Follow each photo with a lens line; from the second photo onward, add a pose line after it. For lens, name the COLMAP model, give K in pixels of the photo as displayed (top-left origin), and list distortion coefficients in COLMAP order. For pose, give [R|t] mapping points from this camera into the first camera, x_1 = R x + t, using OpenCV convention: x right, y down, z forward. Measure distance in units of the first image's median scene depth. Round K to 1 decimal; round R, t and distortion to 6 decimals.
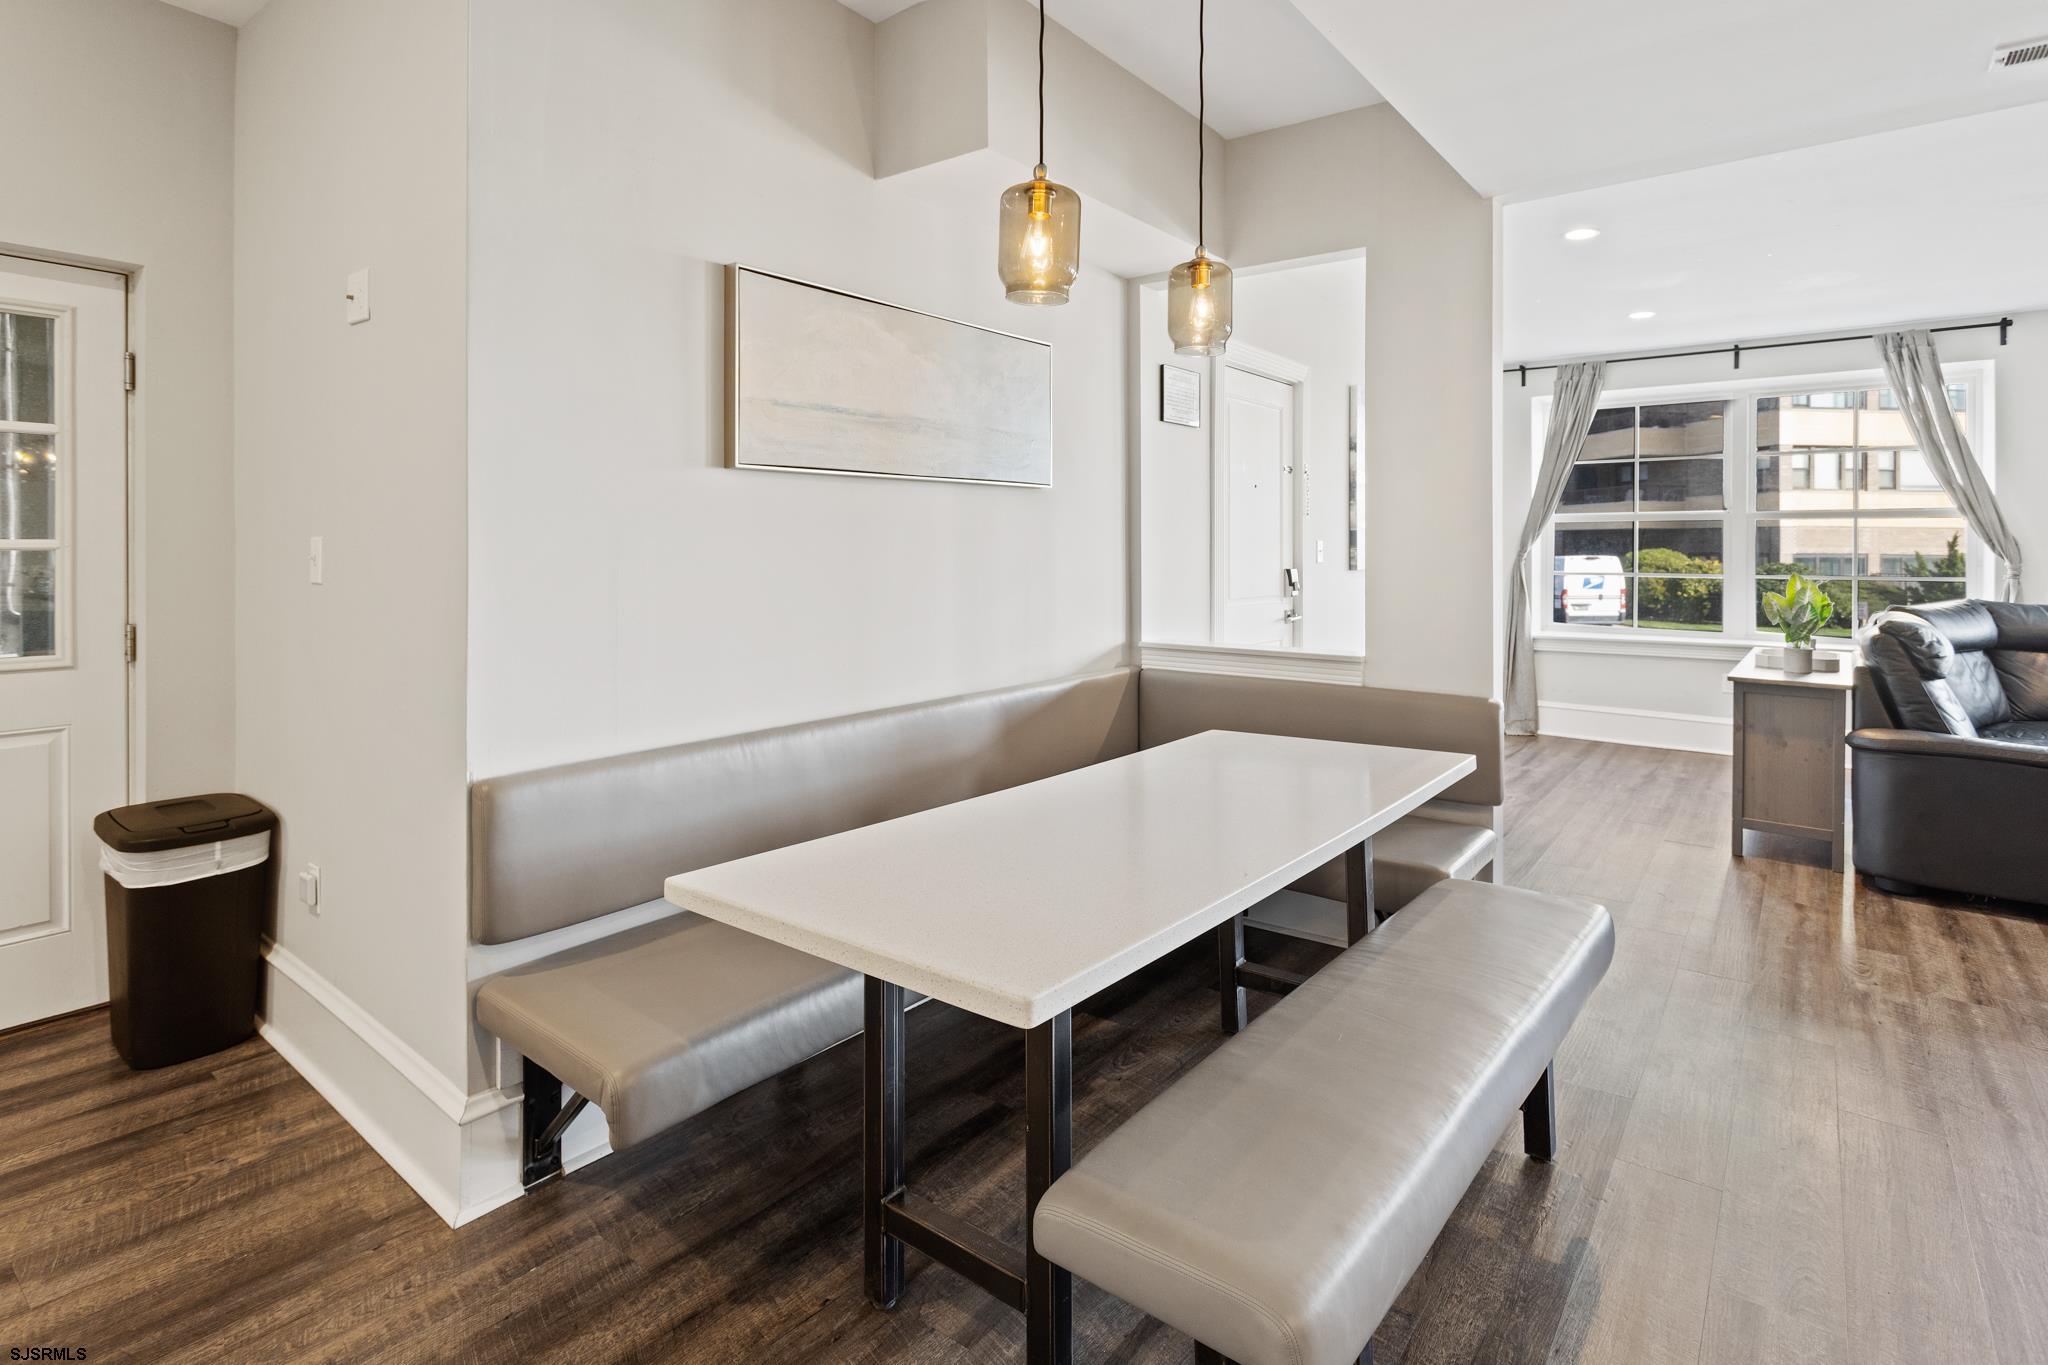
lens RADIAL K [[1012.4, 0, 1027.2], [0, 1012.4, 548.0], [0, 0, 1]] dist [-0.001018, -0.000273]
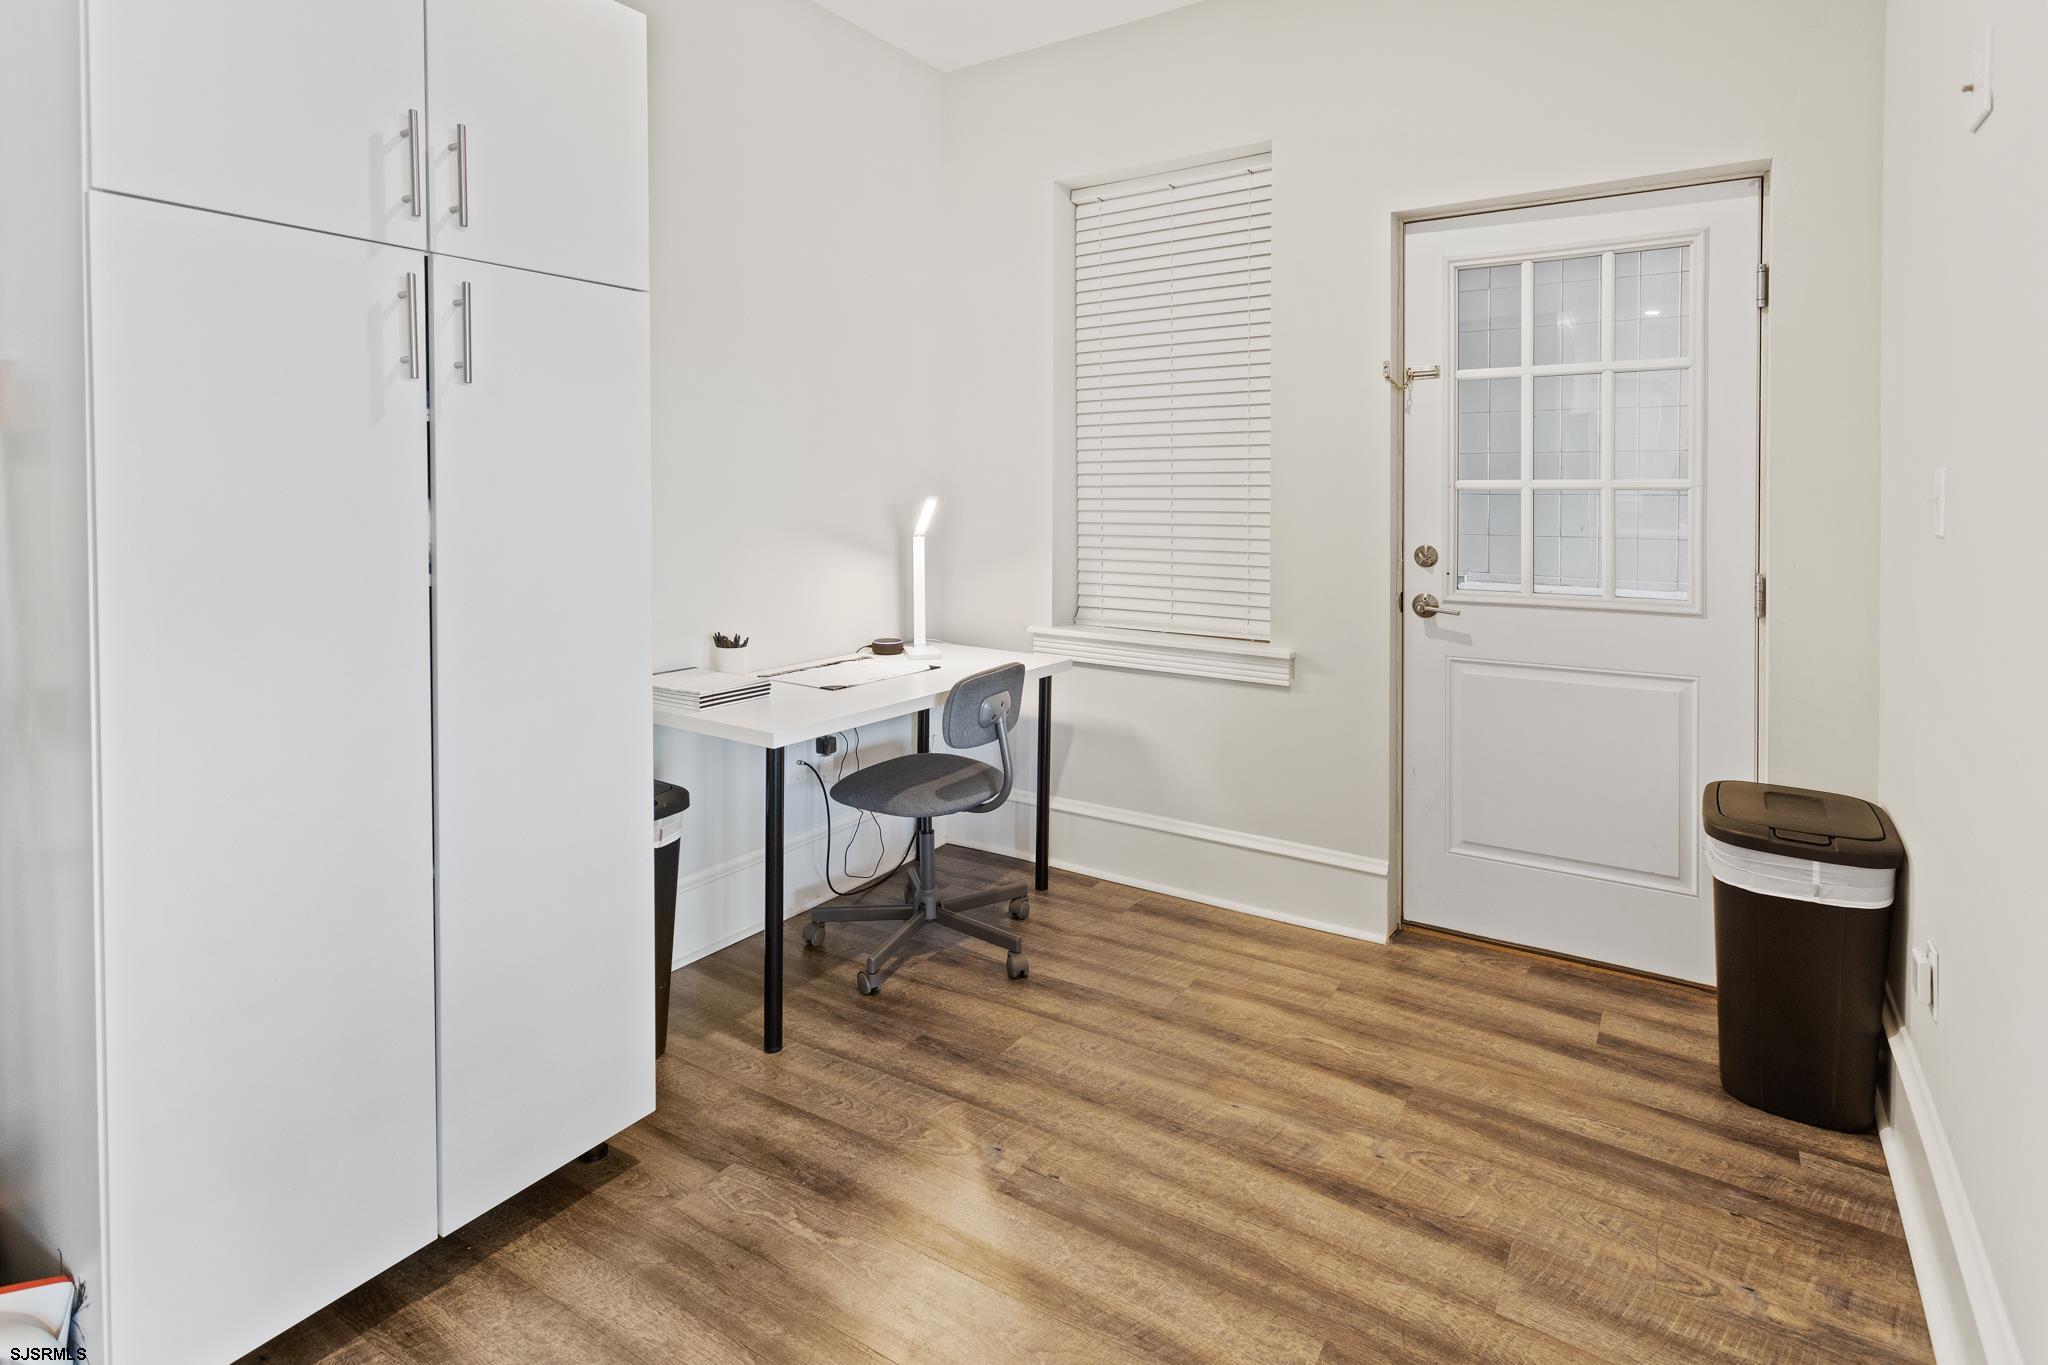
lens RADIAL K [[1010.7, 0, 1025.8], [0, 1010.7, 506.0], [0, 0, 1]] dist [0.002095, 0.000012]
pose [[0.082951, 0.011212, -0.996491, -0.076392], [0.001168, 0.999935, 0.011348, 0.006180], [0.996553, -0.002105, 0.082933, 0.337836]]
